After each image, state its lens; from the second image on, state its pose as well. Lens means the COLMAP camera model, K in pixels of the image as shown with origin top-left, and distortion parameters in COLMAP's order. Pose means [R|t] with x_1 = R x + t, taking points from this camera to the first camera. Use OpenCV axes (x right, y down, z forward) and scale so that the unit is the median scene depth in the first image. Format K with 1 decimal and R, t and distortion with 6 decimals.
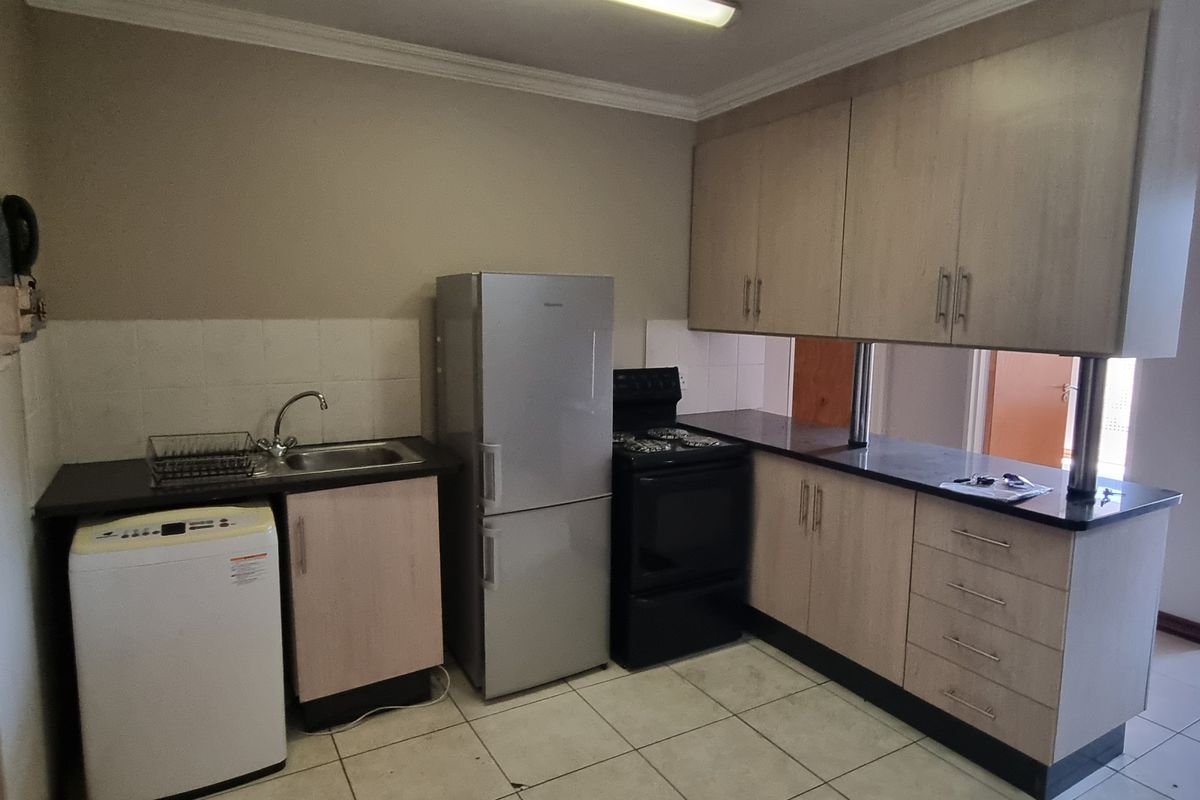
lens RADIAL K [[719.3, 0, 601.9], [0, 719.3, 398.0], [0, 0, 1]] dist [-0.001014, -0.001182]
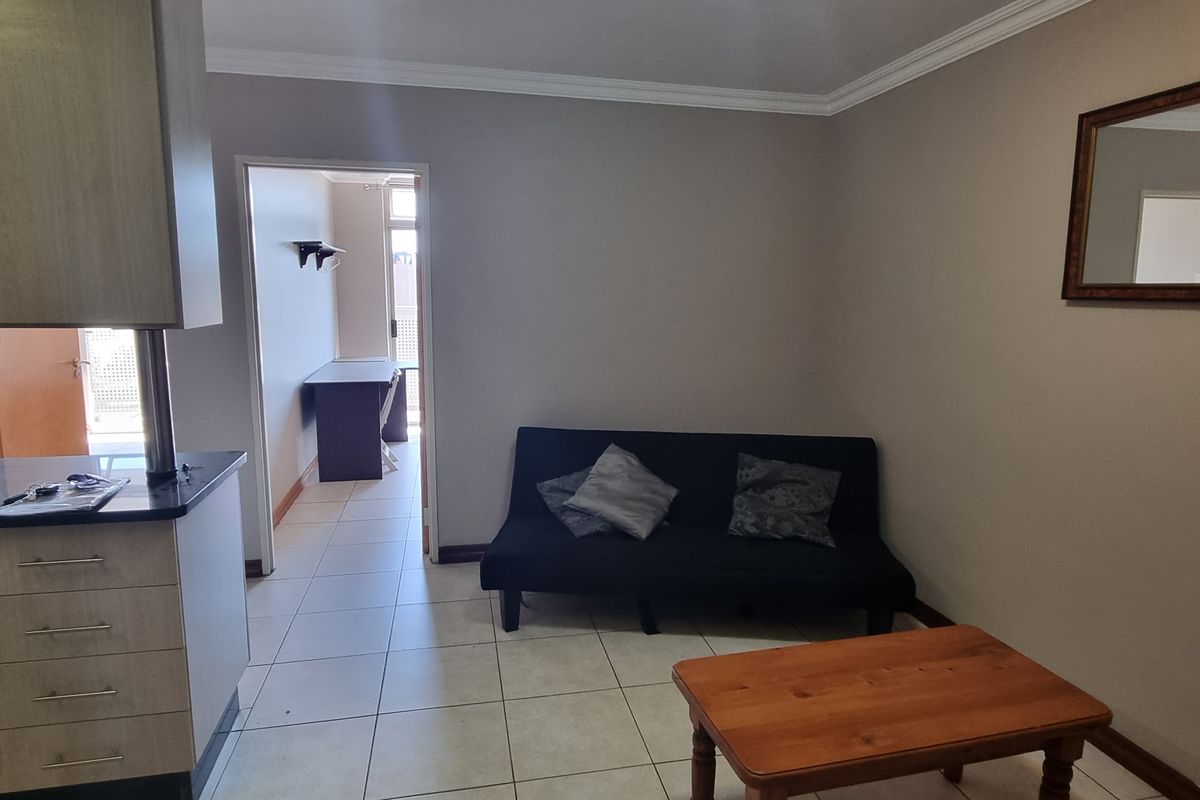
lens RADIAL K [[719.3, 0, 601.5], [0, 719.3, 397.5], [0, 0, 1]] dist [-0.001014, -0.001182]
pose [[0.312381, -0.155647, 0.937119, -0.009727], [0.113425, 0.985540, 0.125880, -0.019310], [-0.943161, 0.066970, 0.325518, 0.154149]]
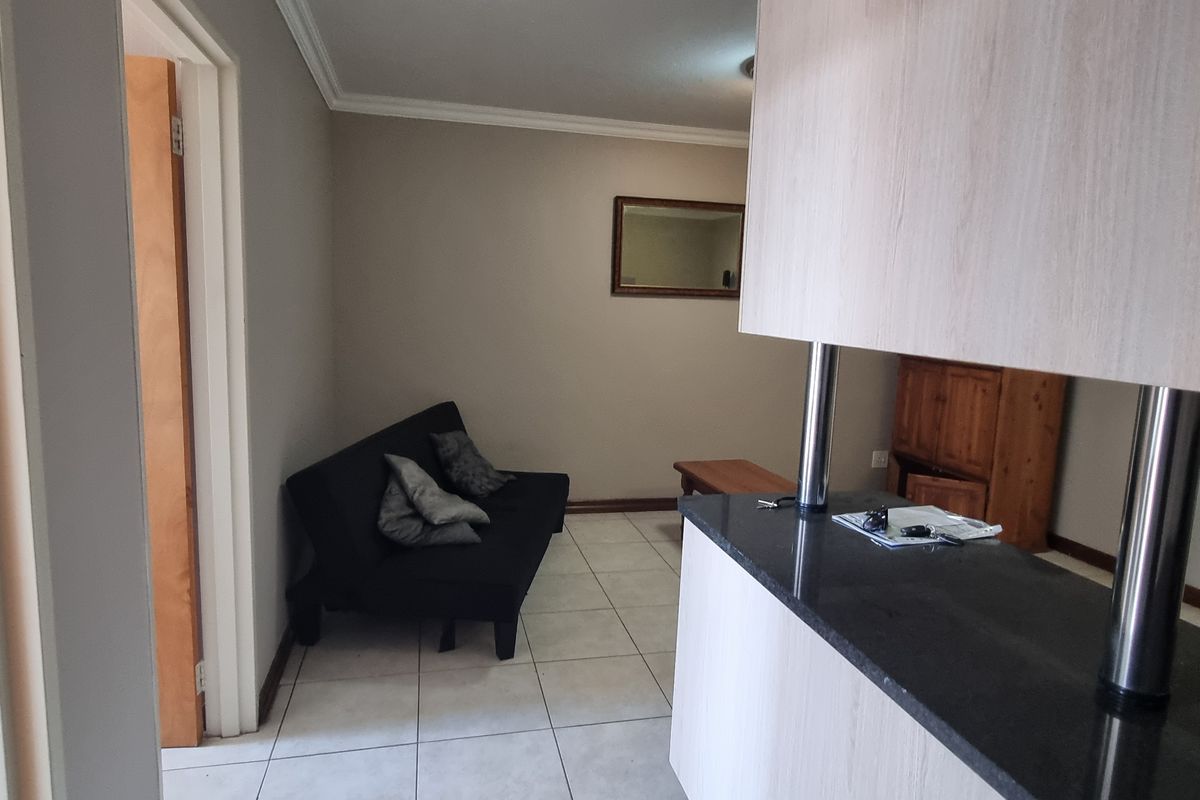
lens RADIAL K [[719.3, 0, 600.4], [0, 719.3, 403.5], [0, 0, 1]] dist [-0.001014, -0.001182]
pose [[-0.958791, -0.089156, 0.269760, 0.676781], [-0.012592, 0.961889, 0.273149, -0.198246], [-0.283833, 0.258496, -0.923374, 1.753602]]
